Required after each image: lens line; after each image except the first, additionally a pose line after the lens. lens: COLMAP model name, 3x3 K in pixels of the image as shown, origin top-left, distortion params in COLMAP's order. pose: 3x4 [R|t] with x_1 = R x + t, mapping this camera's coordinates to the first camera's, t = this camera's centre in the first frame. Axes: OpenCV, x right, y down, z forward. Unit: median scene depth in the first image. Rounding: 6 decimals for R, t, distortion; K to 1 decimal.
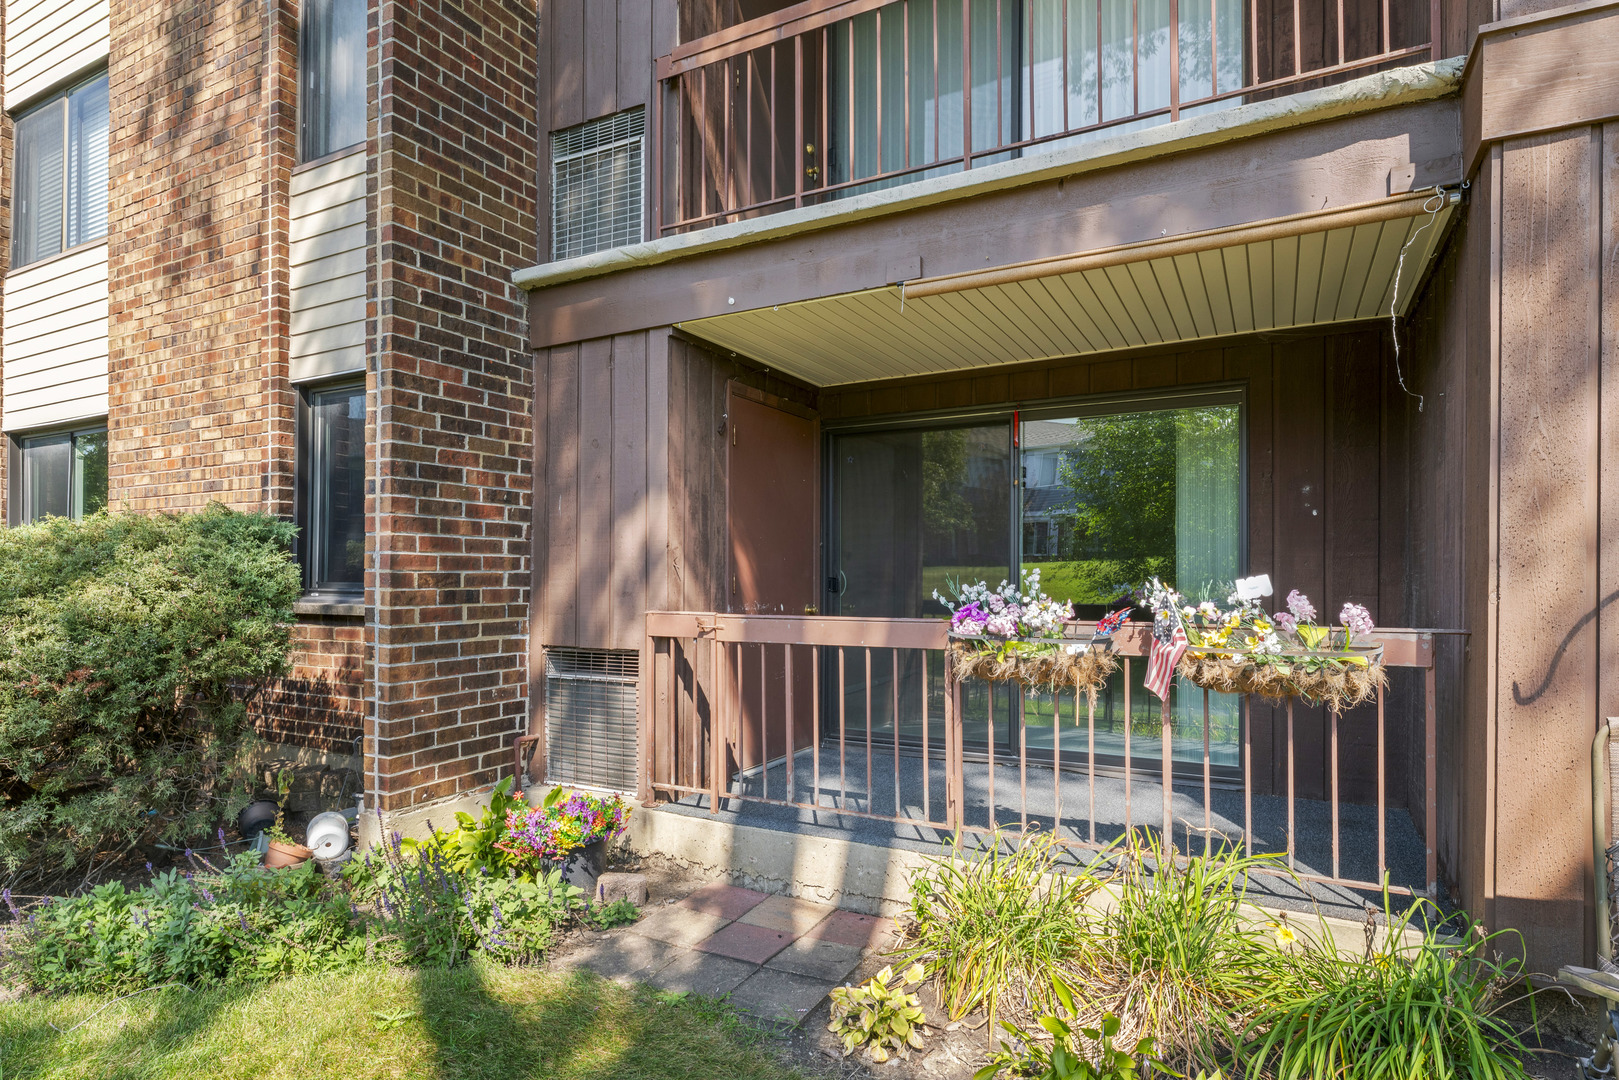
lens RADIAL K [[886.1, 0, 810.3], [0, 886.1, 582.2], [0, 0, 1]] dist [-0.001189, 0.000204]
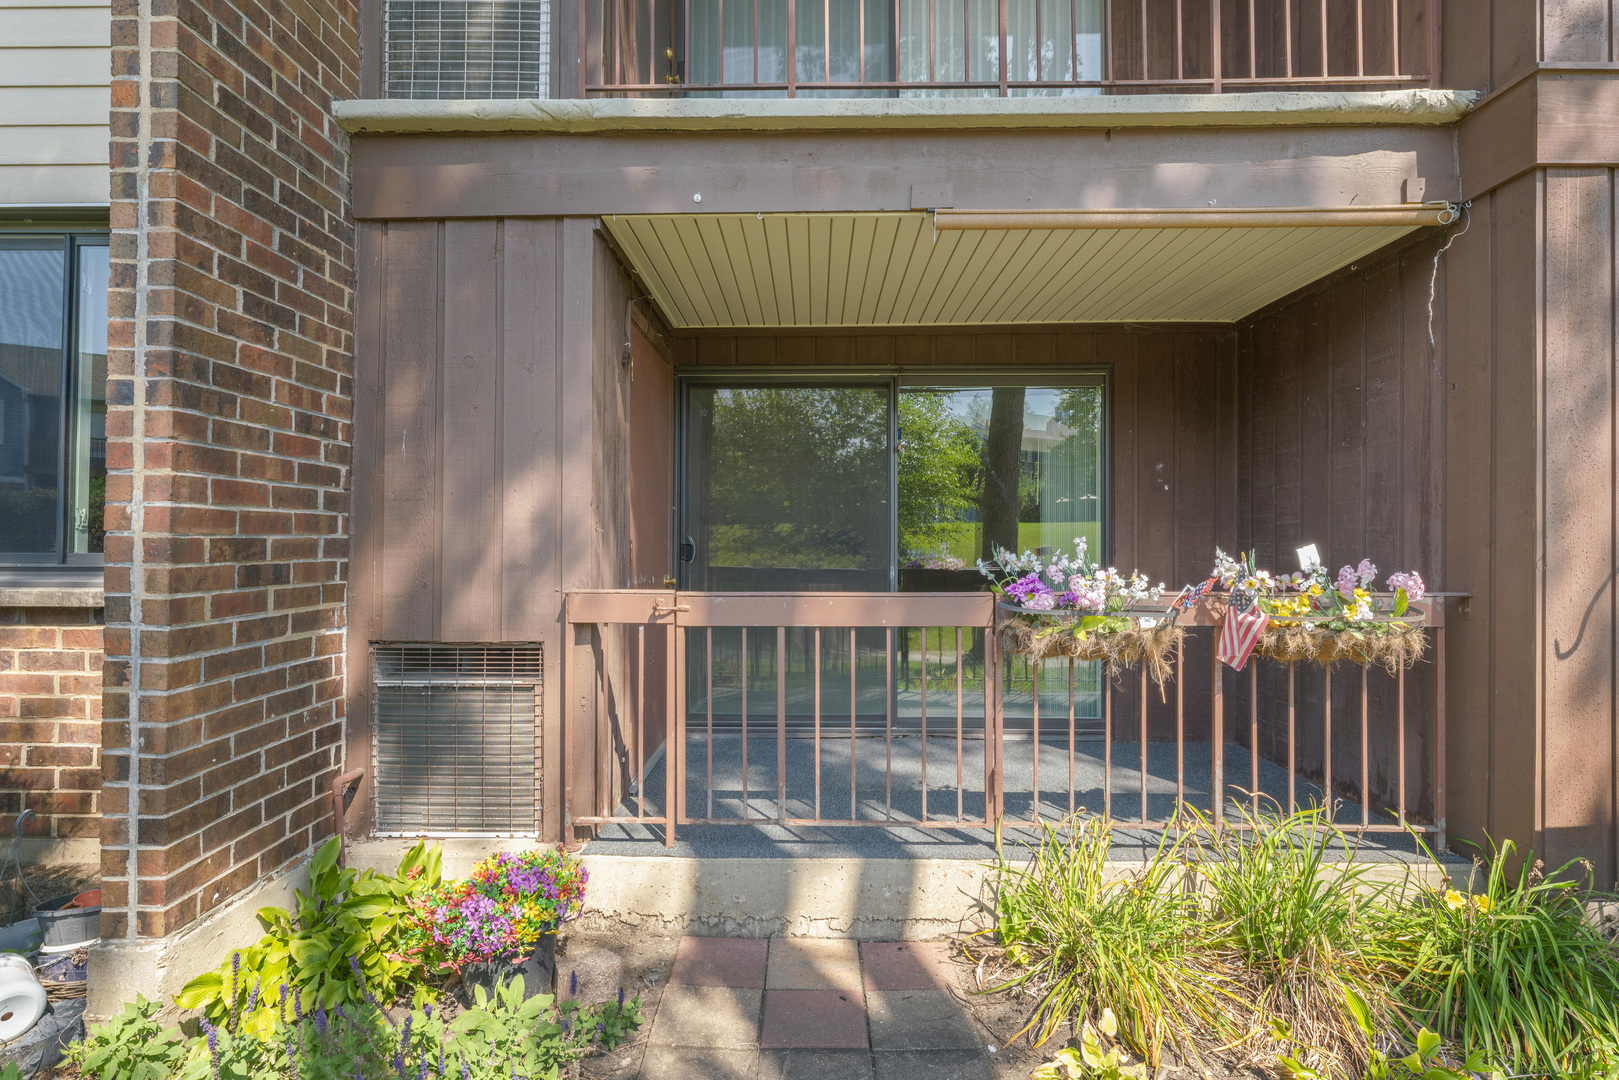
lens RADIAL K [[821.3, 0, 809.5], [0, 821.3, 540.0], [0, 0, 1]] dist [0.000436, 0.000337]
pose [[0.888579, 0.002900, 0.458715, -0.323228], [0.000346, 0.999975, -0.006993, -0.004868], [-0.458724, 0.006373, 0.888556, 0.288088]]
